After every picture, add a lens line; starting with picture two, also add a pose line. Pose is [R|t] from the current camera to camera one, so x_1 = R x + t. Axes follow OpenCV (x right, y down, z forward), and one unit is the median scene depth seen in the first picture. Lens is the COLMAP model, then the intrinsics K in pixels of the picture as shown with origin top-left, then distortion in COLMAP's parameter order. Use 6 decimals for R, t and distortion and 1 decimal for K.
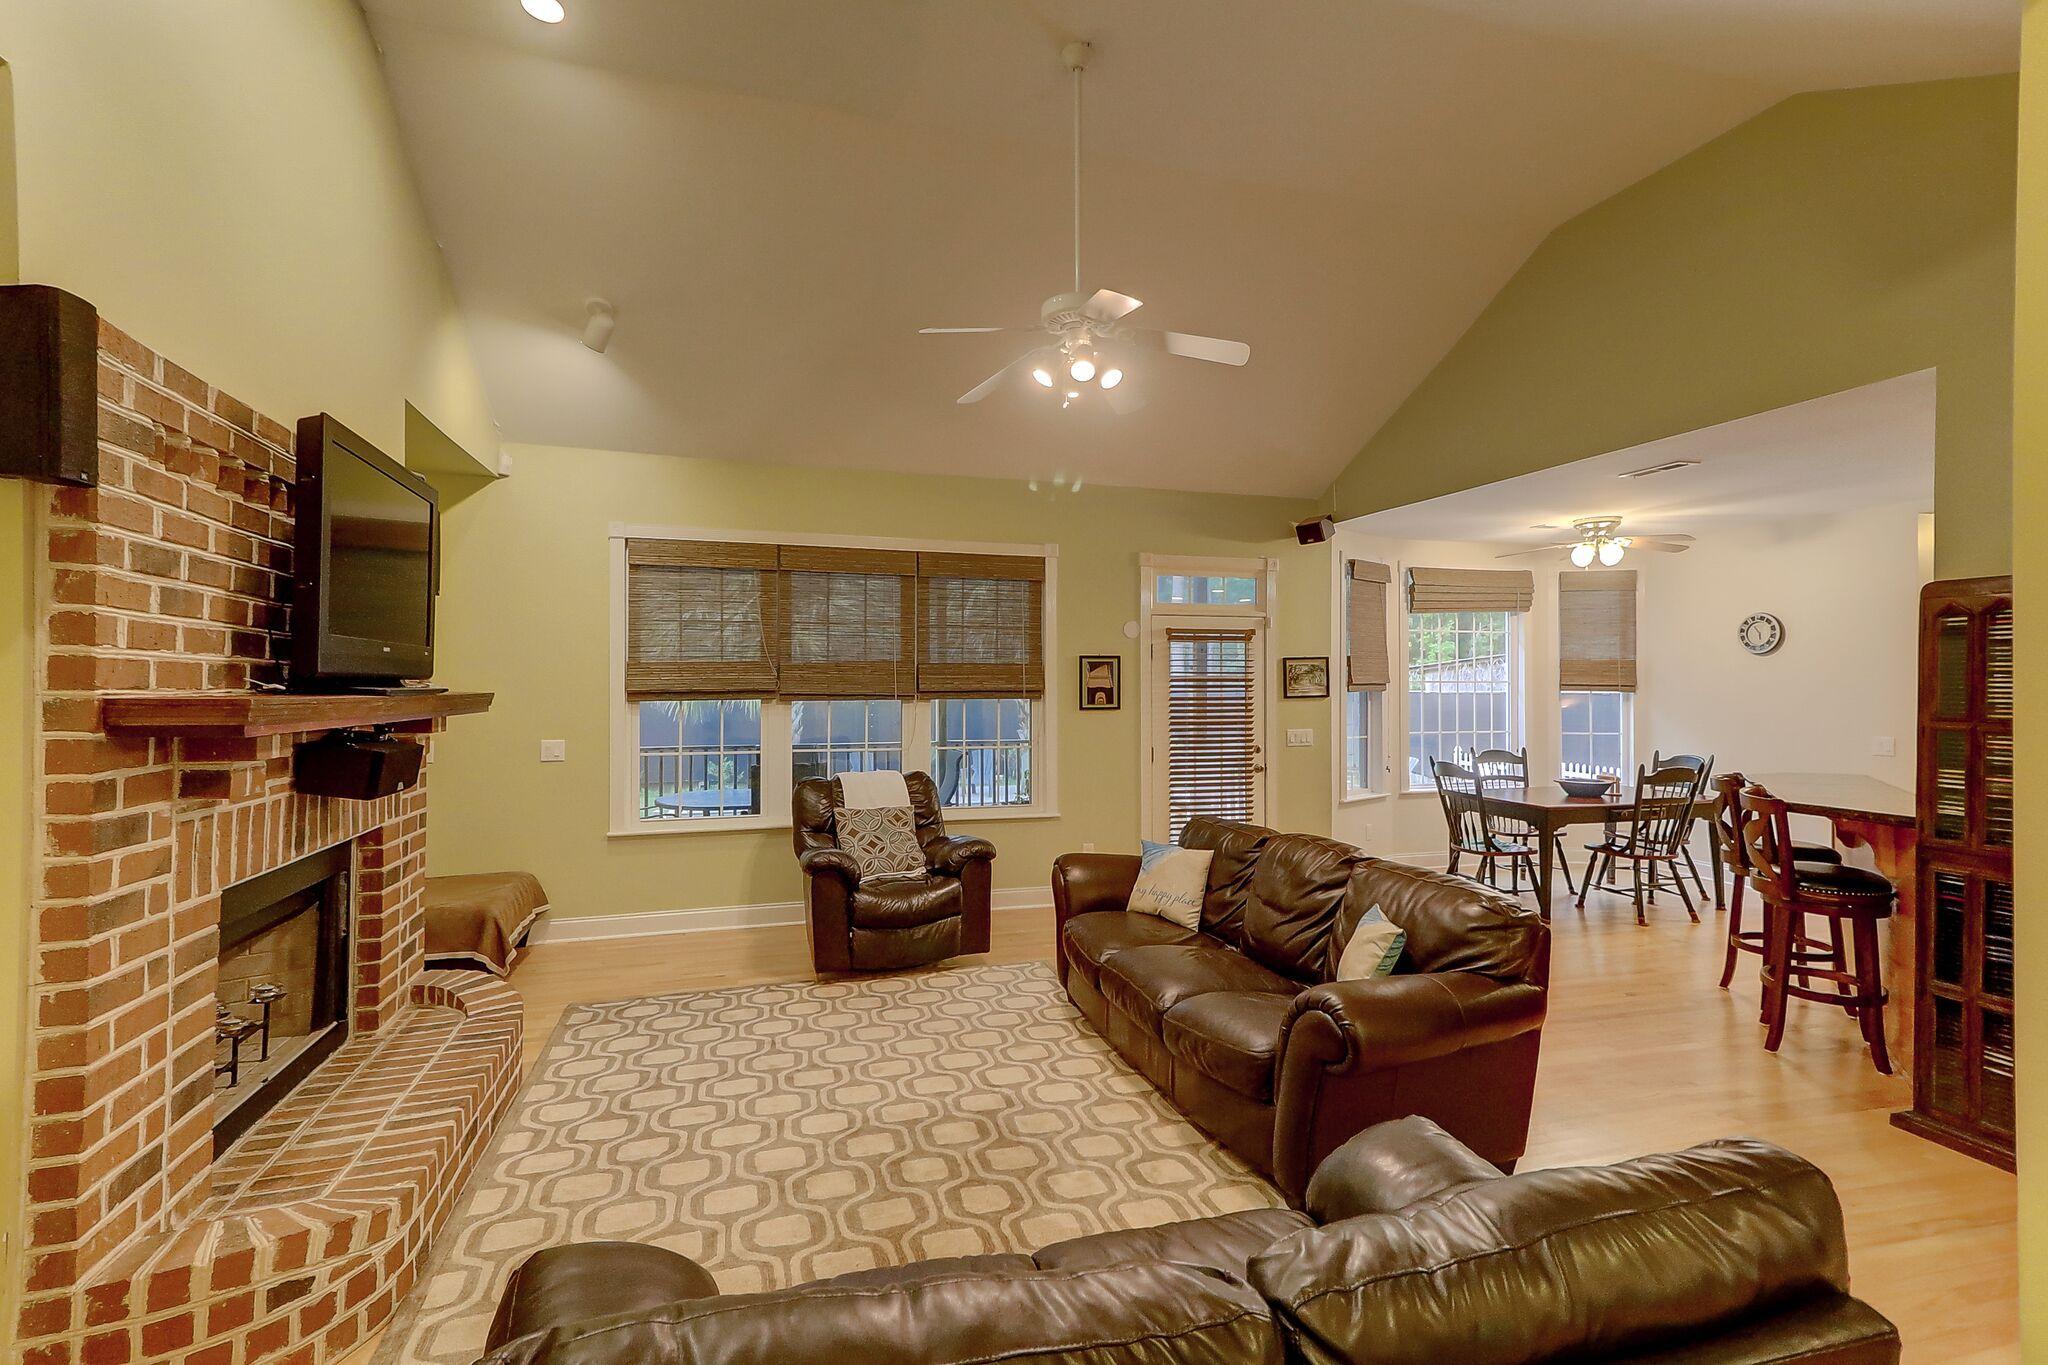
lens RADIAL K [[929.6, 0, 1018.2], [0, 929.6, 681.8], [0, 0, 1]] dist [0.019755, -0.001406]
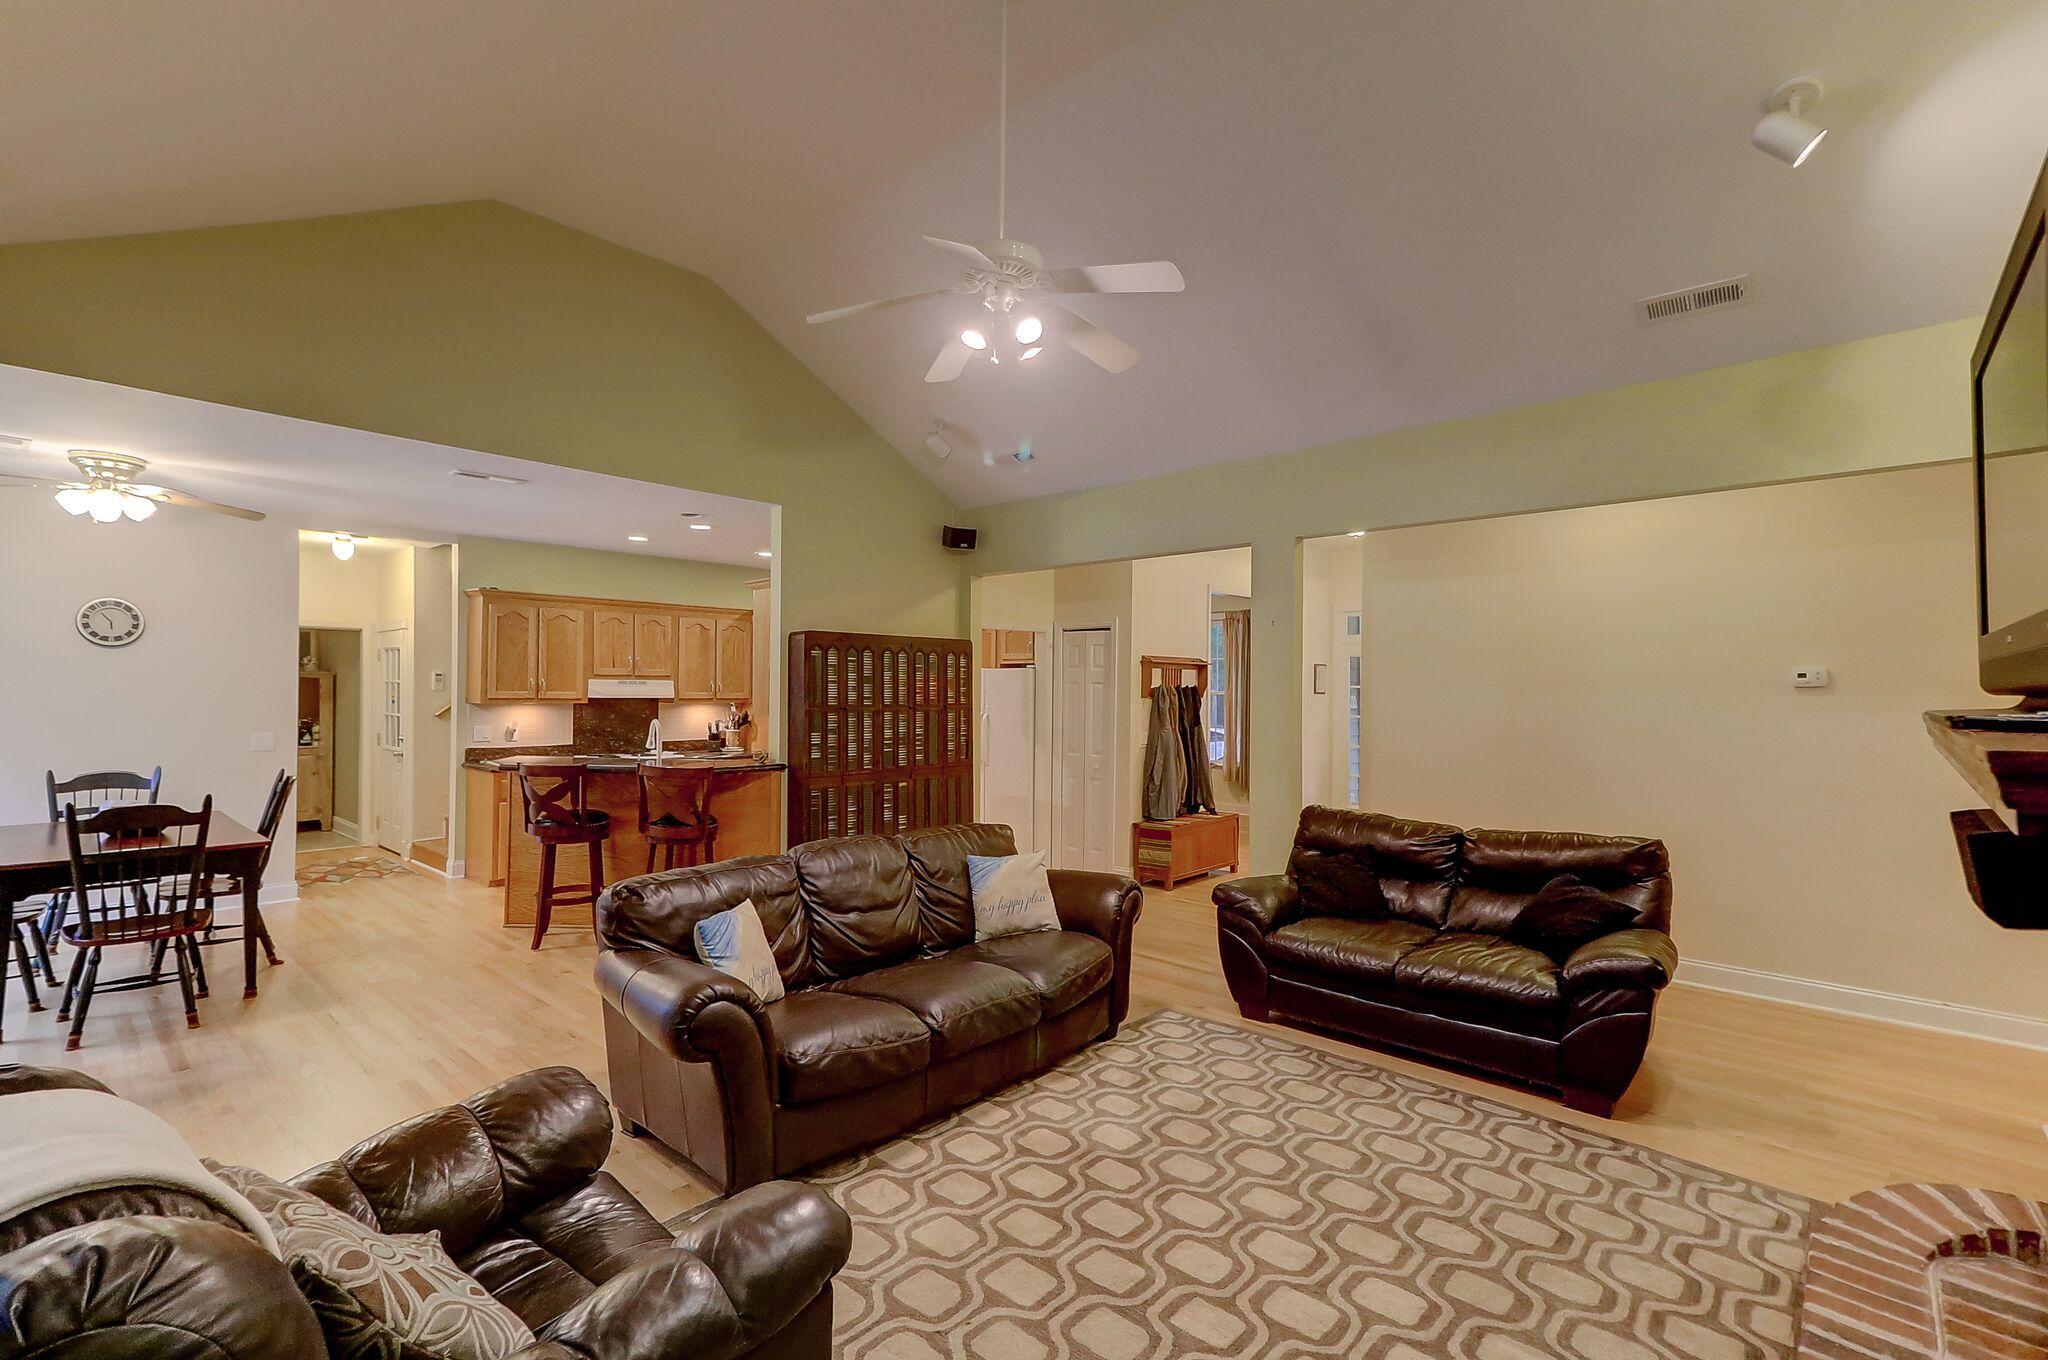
lens RADIAL K [[929.6, 0, 1018.2], [0, 929.6, 679.3], [0, 0, 1]] dist [0.019755, -0.001406]
pose [[-0.513886, 0.002438, 0.857855, -0.388469], [-0.010521, 0.999903, -0.009145, 0.000434], [-0.857794, -0.013725, -0.513810, 0.804830]]
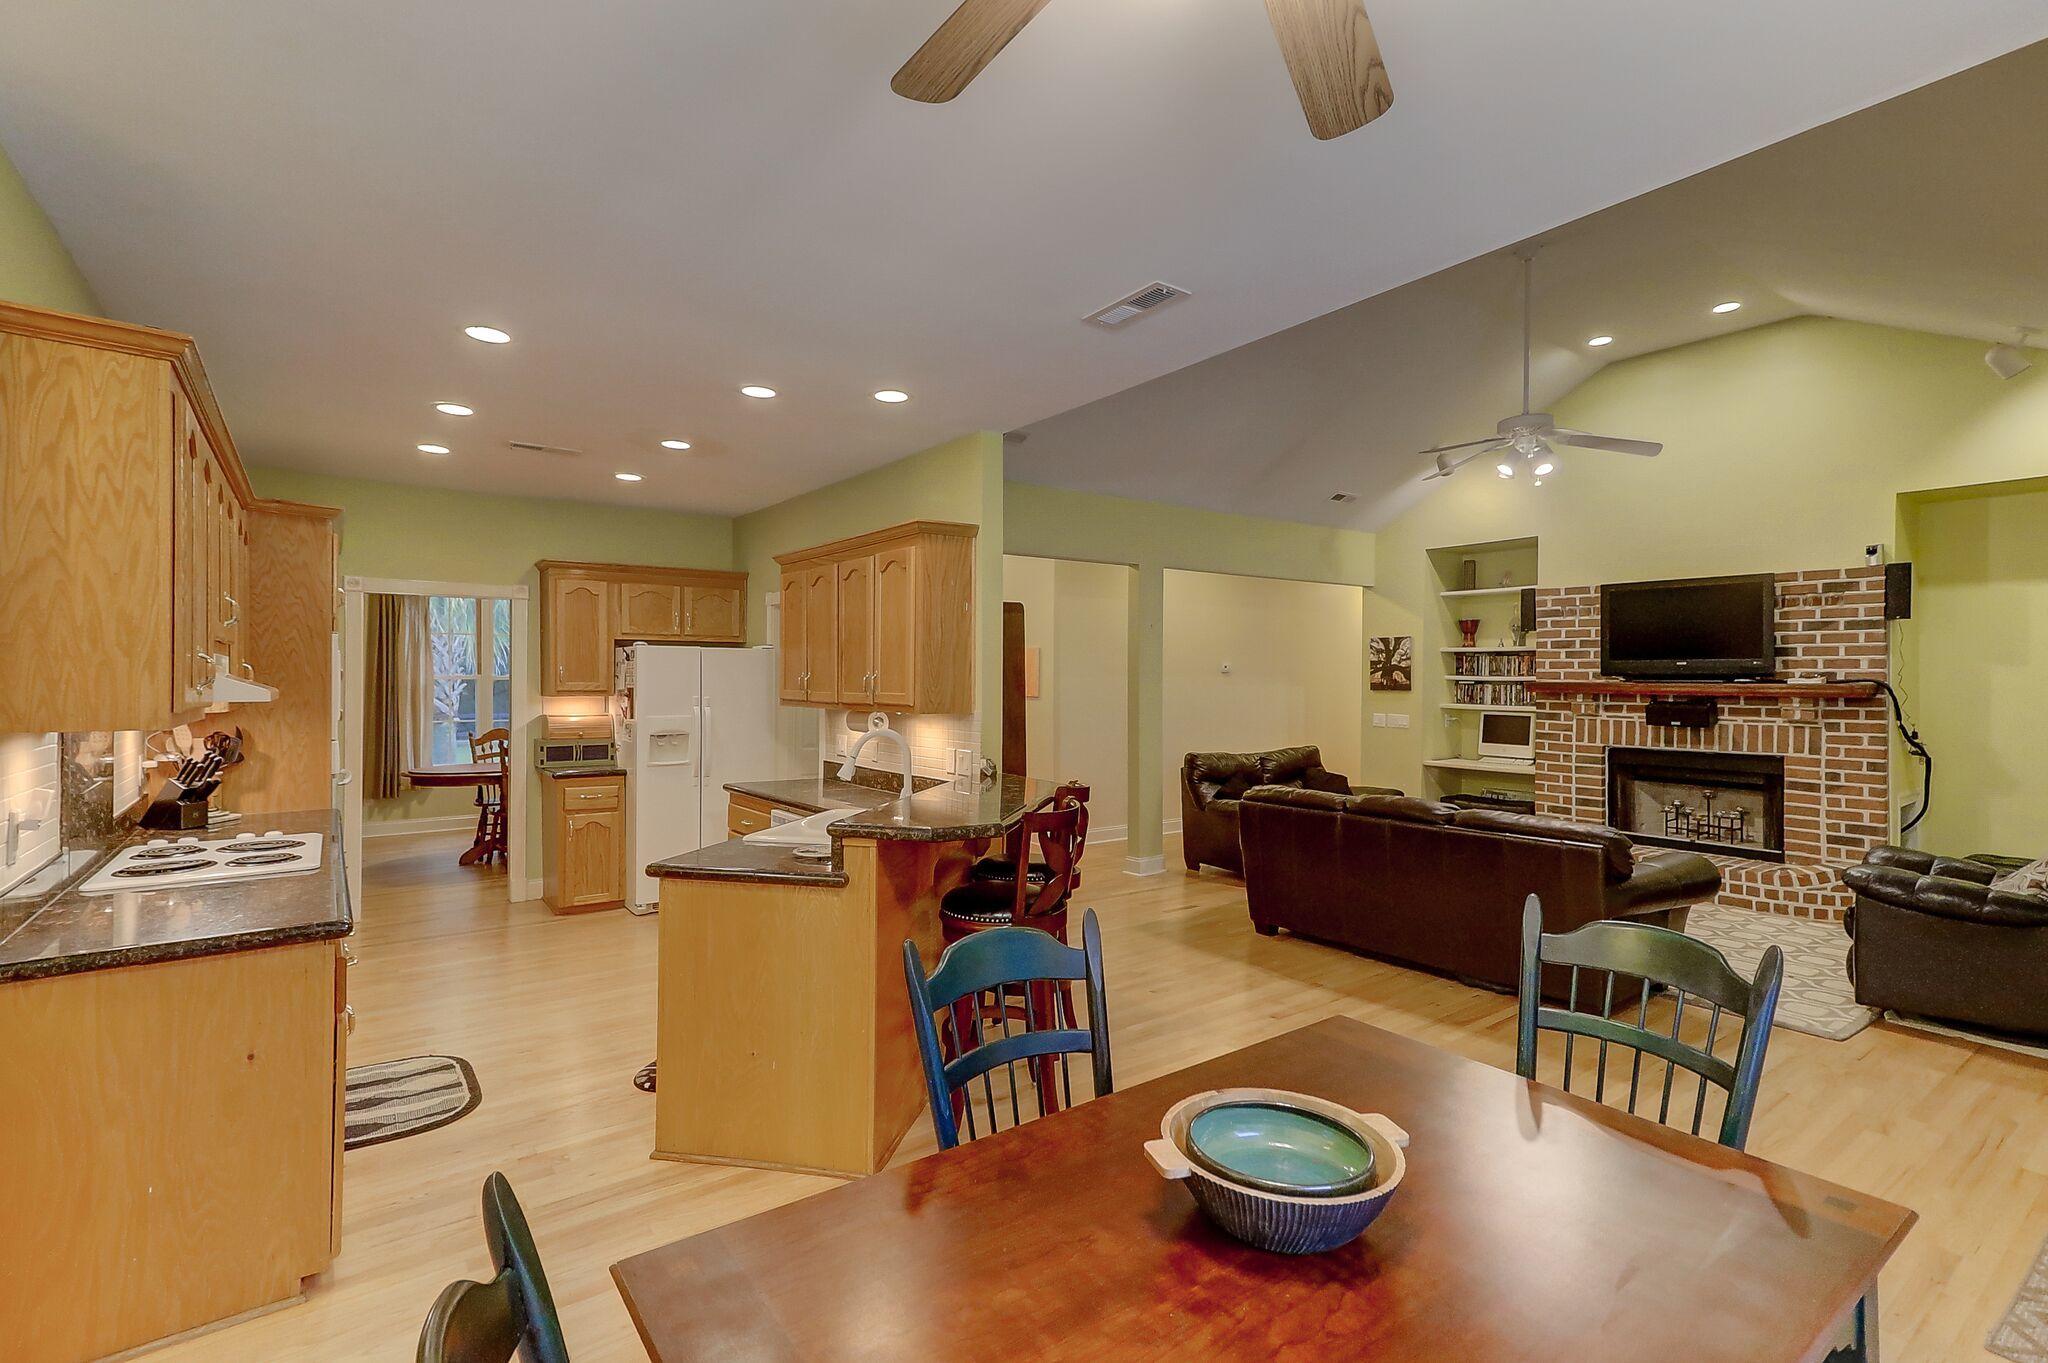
lens RADIAL K [[929.6, 0, 1018.2], [0, 929.6, 680.8], [0, 0, 1]] dist [0.019755, -0.001406]
pose [[-0.940643, -0.004371, -0.339371, 0.743916], [-0.005078, 0.999986, 0.001197, 0.006293], [0.339361, 0.002850, -0.940652, 1.194100]]
